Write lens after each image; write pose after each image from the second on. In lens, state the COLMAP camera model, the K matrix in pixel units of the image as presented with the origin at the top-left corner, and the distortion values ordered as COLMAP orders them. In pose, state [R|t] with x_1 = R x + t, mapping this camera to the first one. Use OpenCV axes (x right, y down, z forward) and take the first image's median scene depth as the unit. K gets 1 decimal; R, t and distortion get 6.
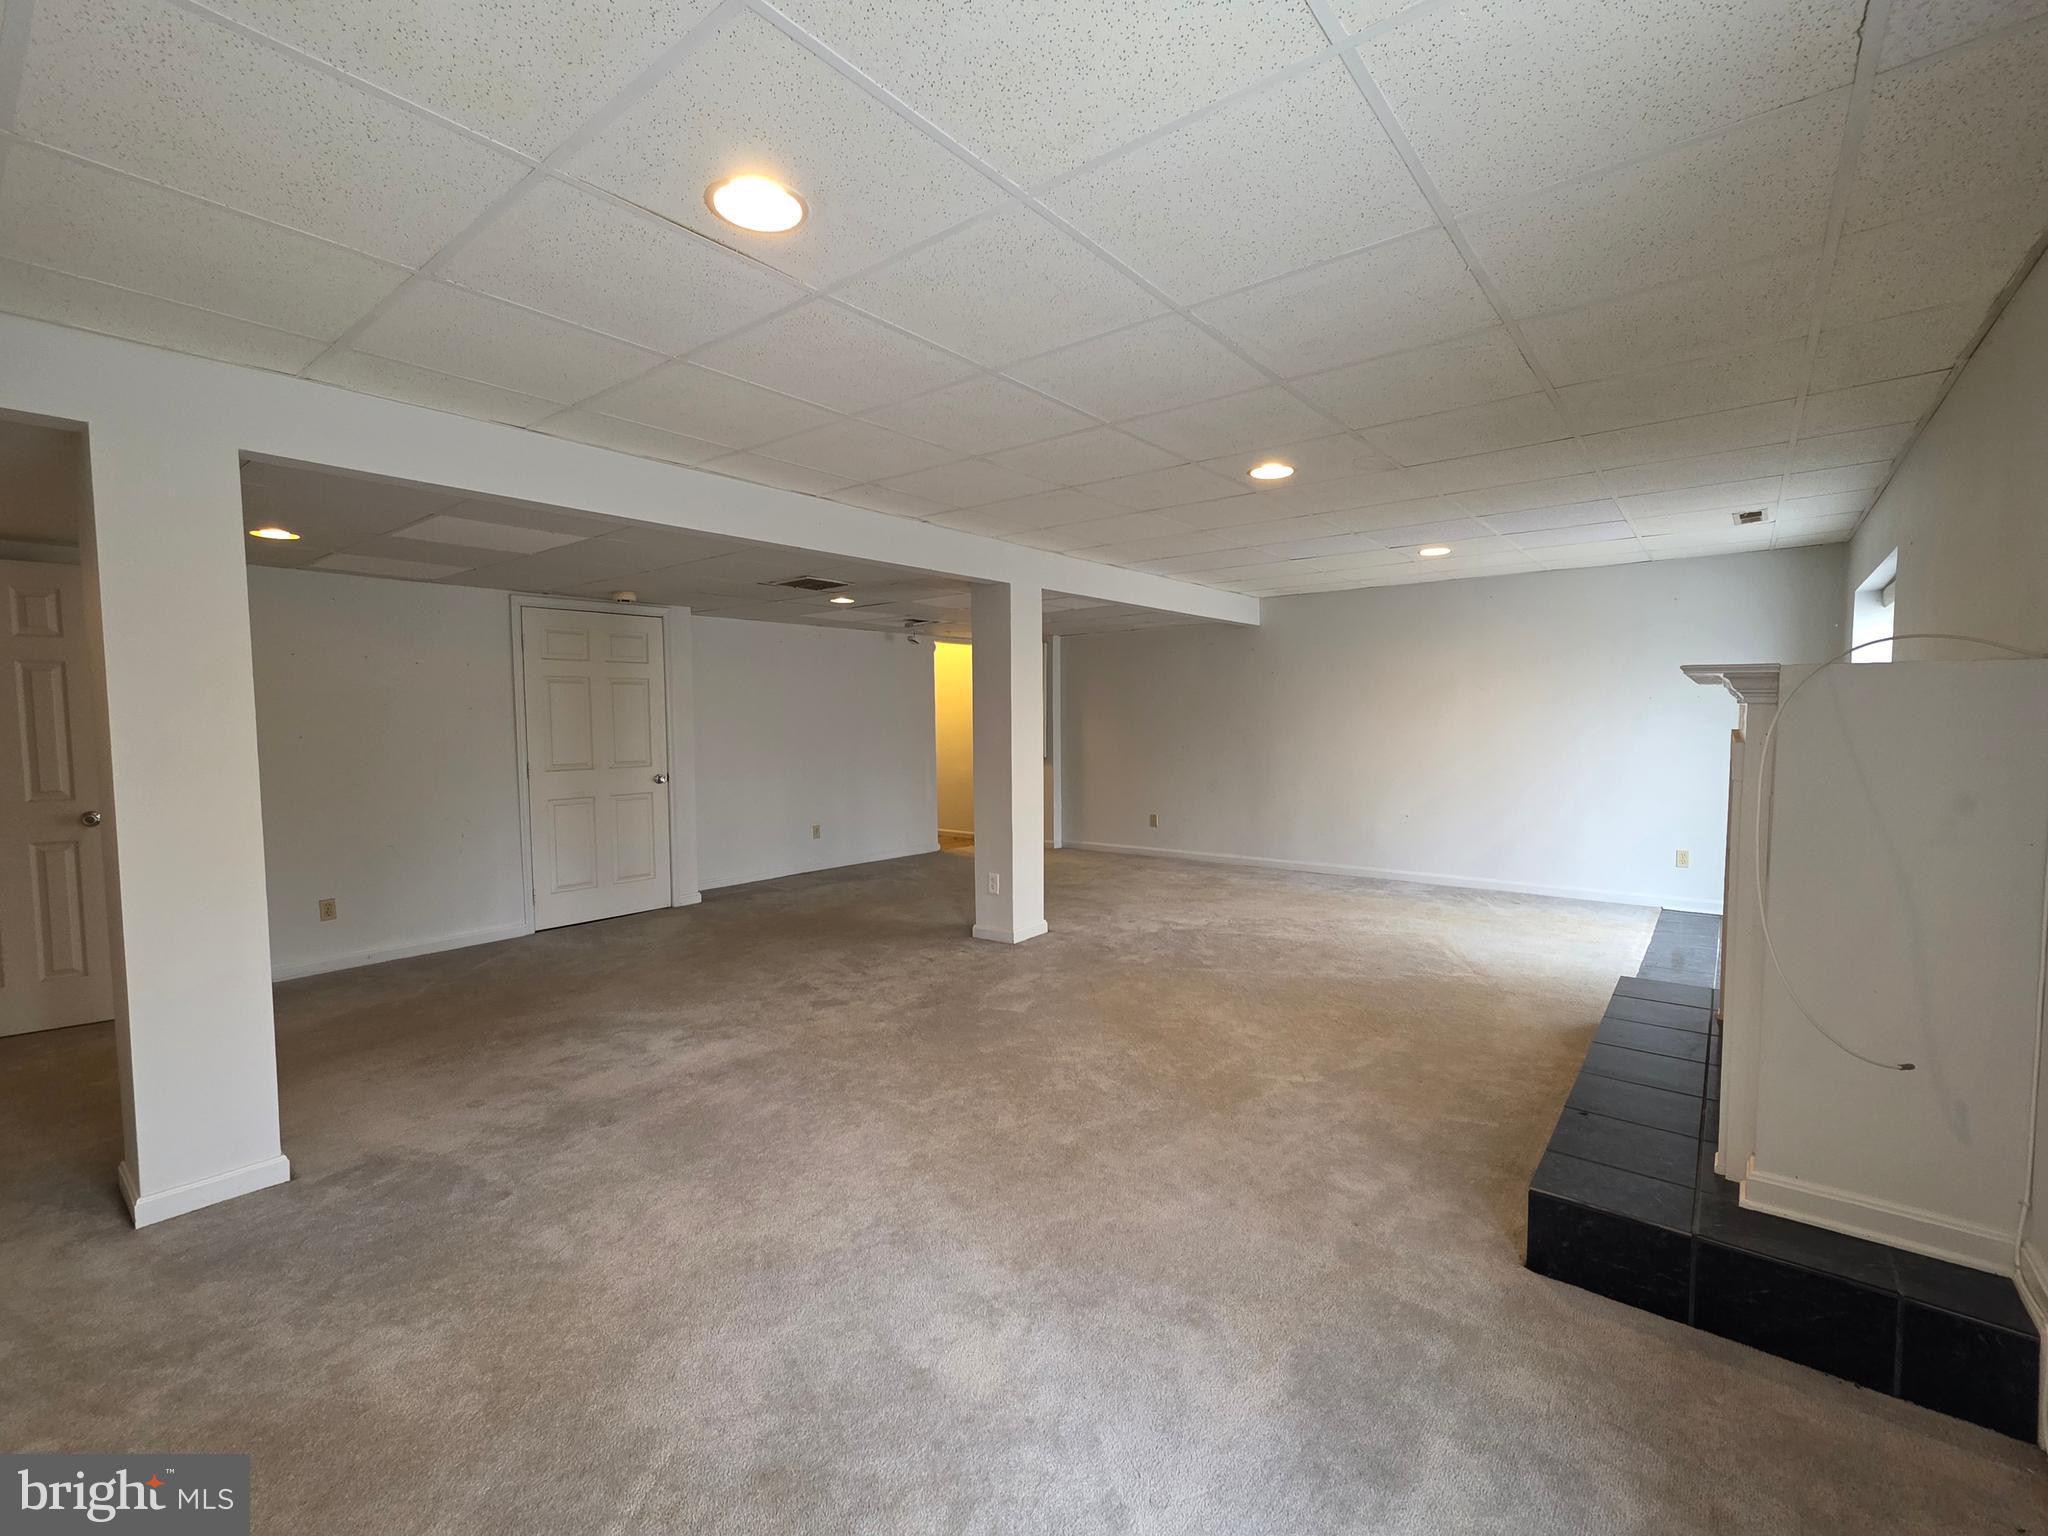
lens RADIAL K [[901.7, 0, 1034.2], [0, 901.7, 773.1], [0, 0, 1]] dist [-0.000024, 0.000743]
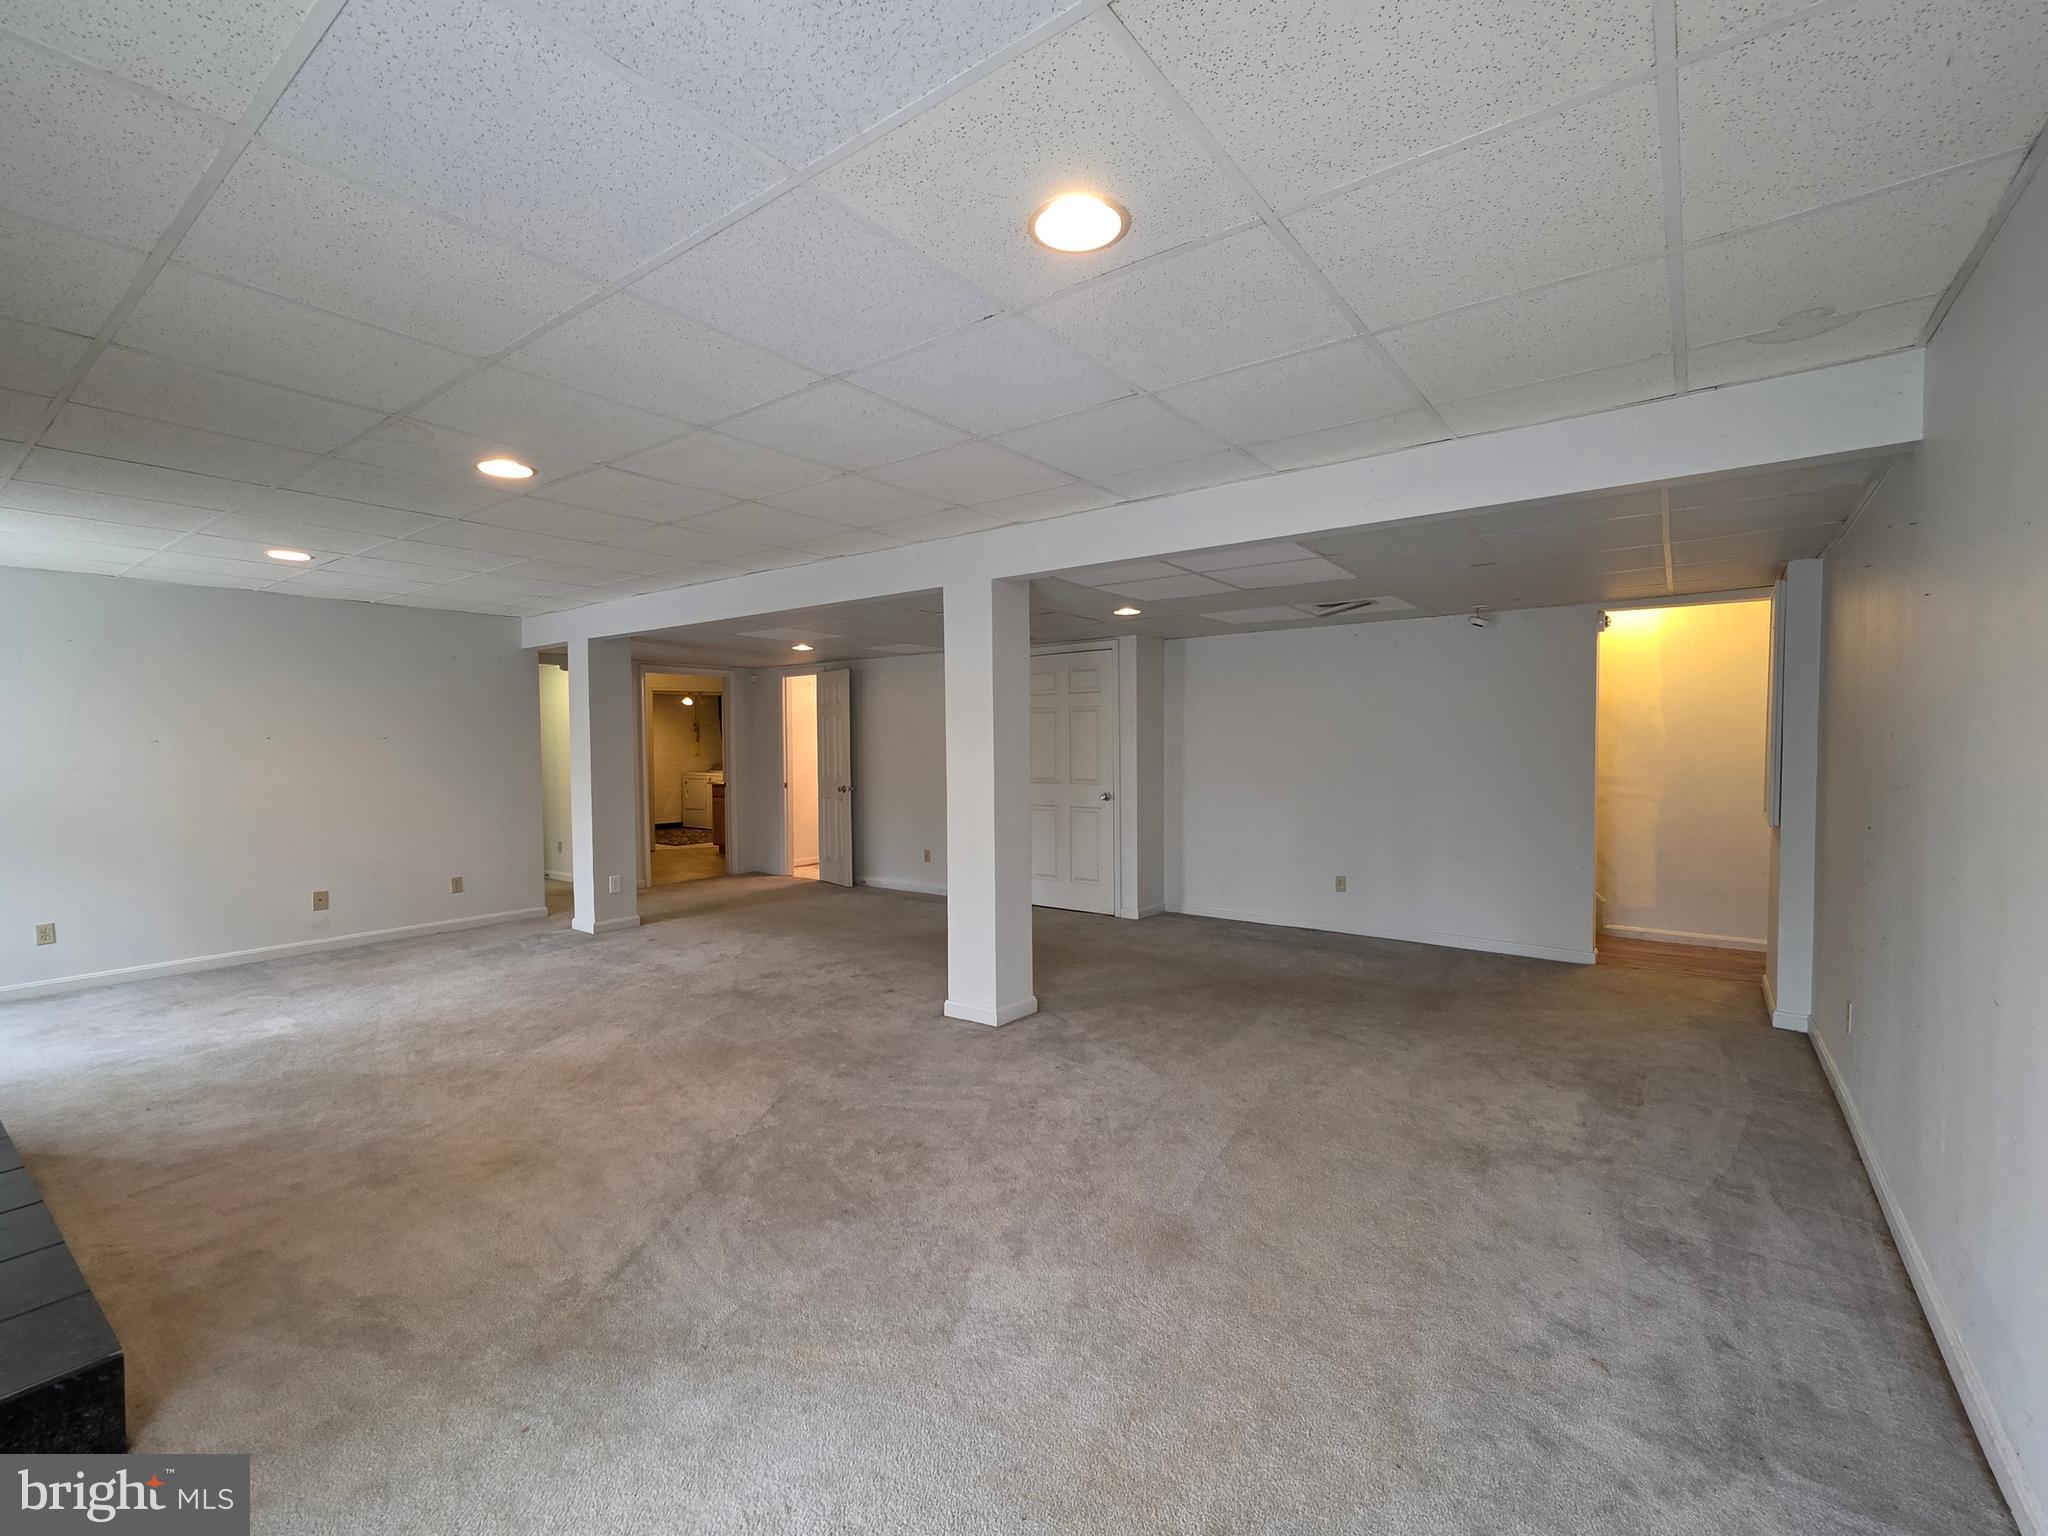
lens RADIAL K [[901.7, 0, 1034.2], [0, 901.7, 773.1], [0, 0, 1]] dist [-0.000024, 0.000743]
pose [[0.040774, 0.041885, -0.998290, 0.799792], [-0.057337, 0.997573, 0.039513, -0.071829], [0.997522, 0.055627, 0.043076, 1.013598]]
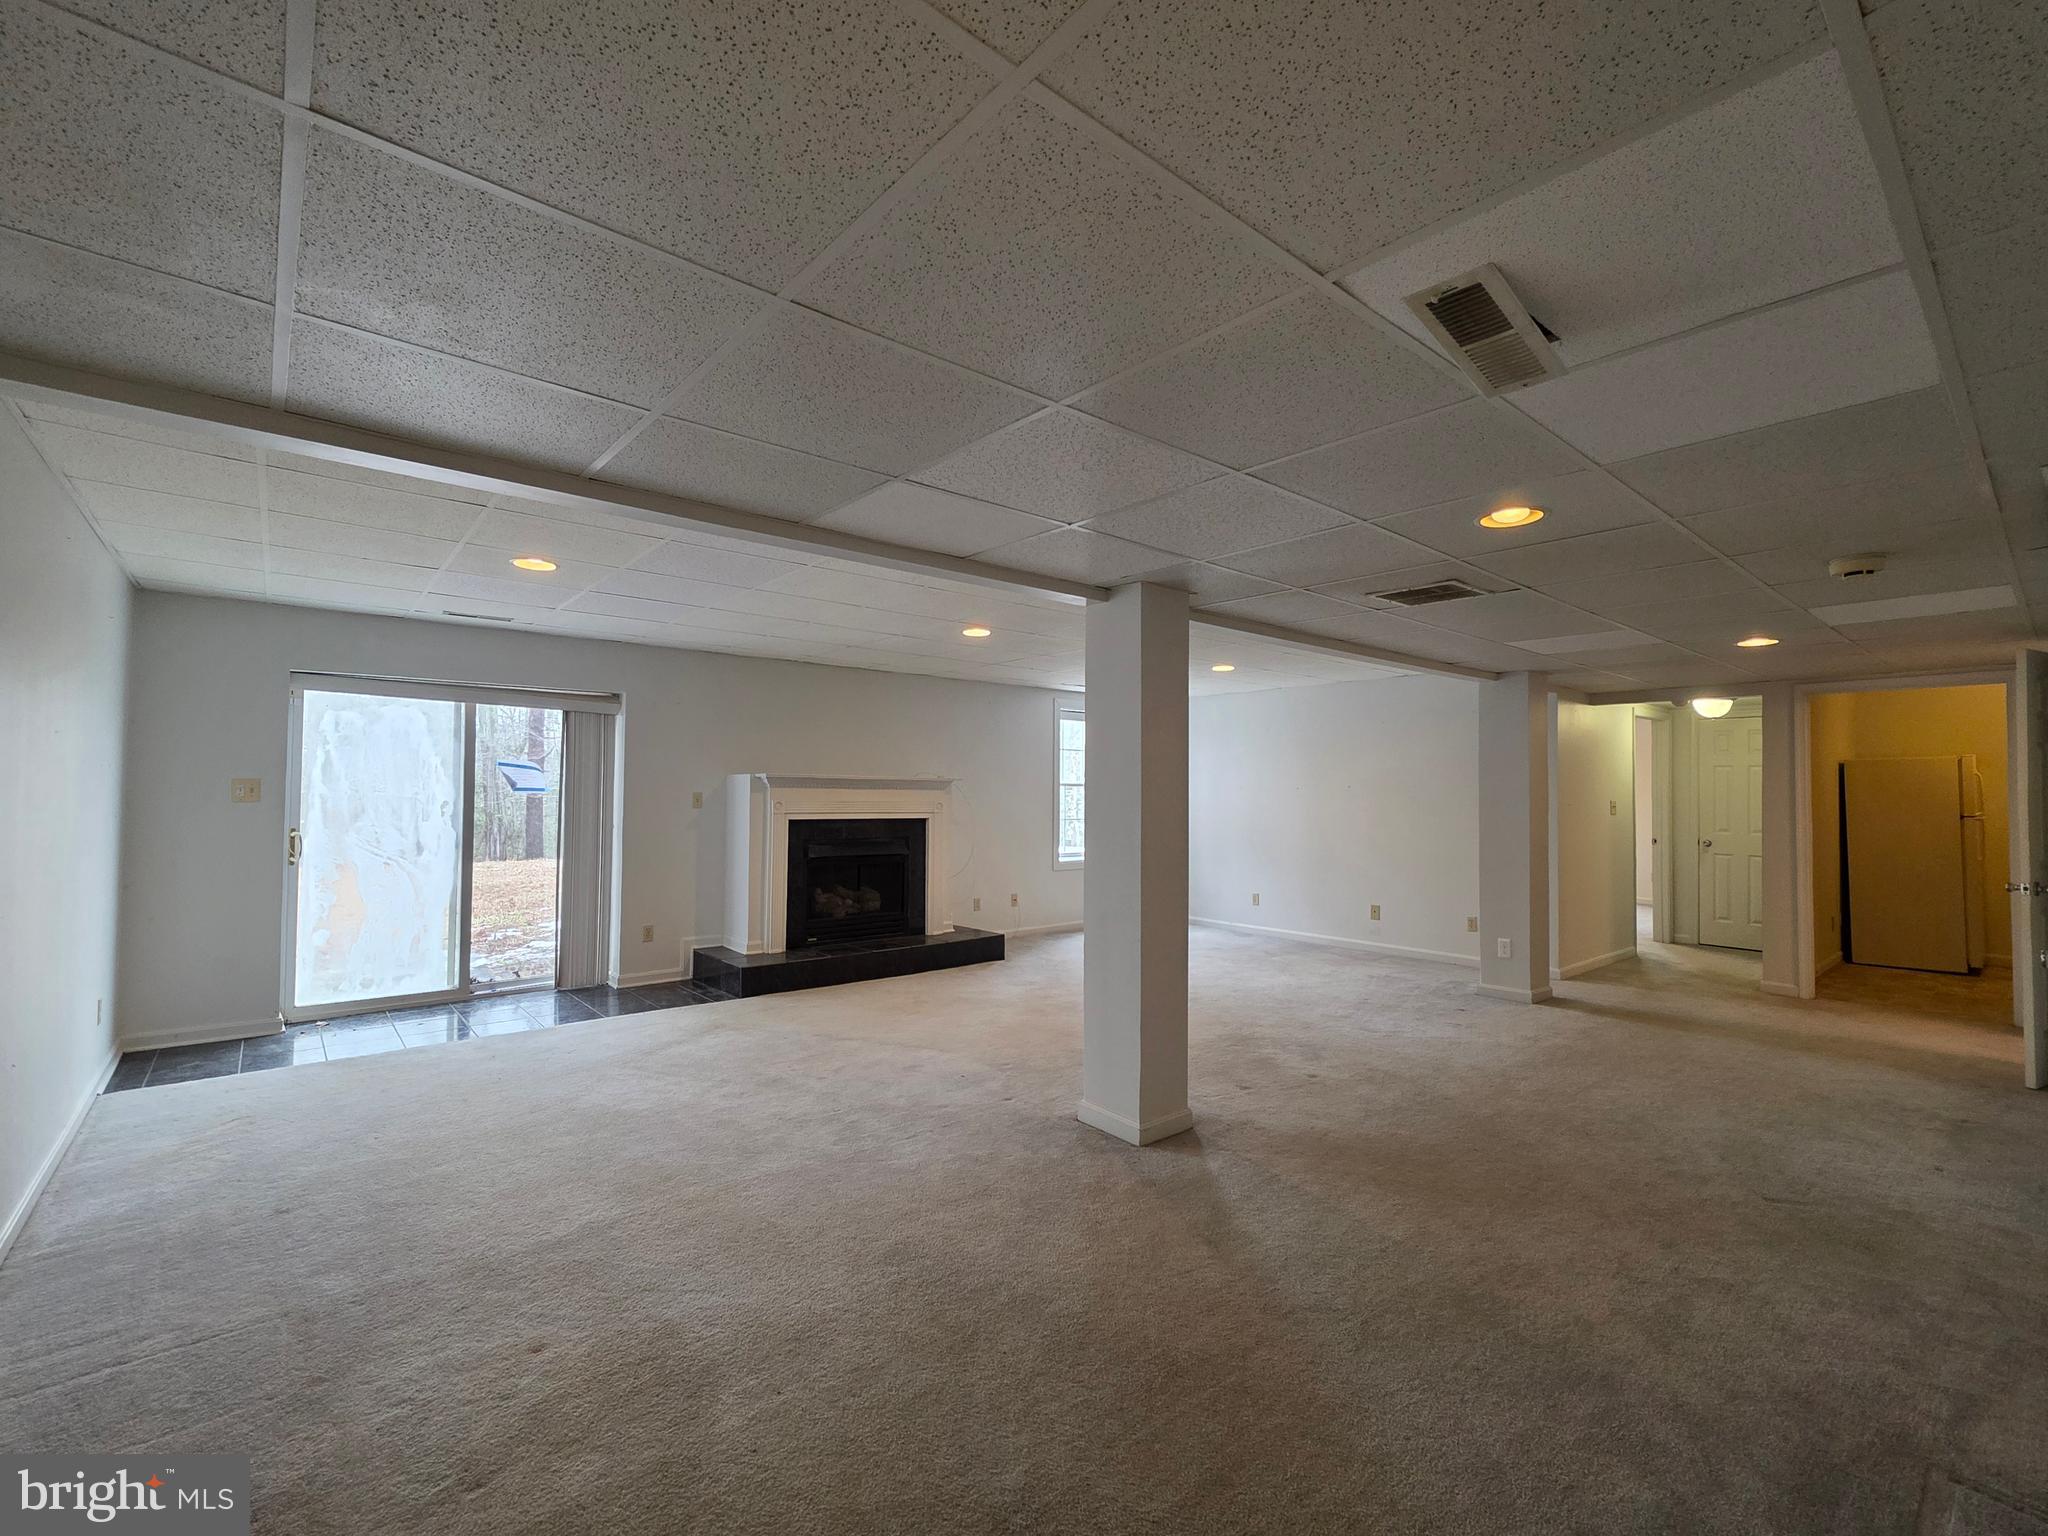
lens RADIAL K [[901.7, 0, 1034.2], [0, 901.7, 773.1], [0, 0, 1]] dist [-0.000024, 0.000743]
pose [[-0.979798, 0.005472, 0.199914, -0.085584], [0.014150, 0.999017, 0.042007, -0.111447], [-0.199487, 0.043987, -0.978913, 1.698923]]
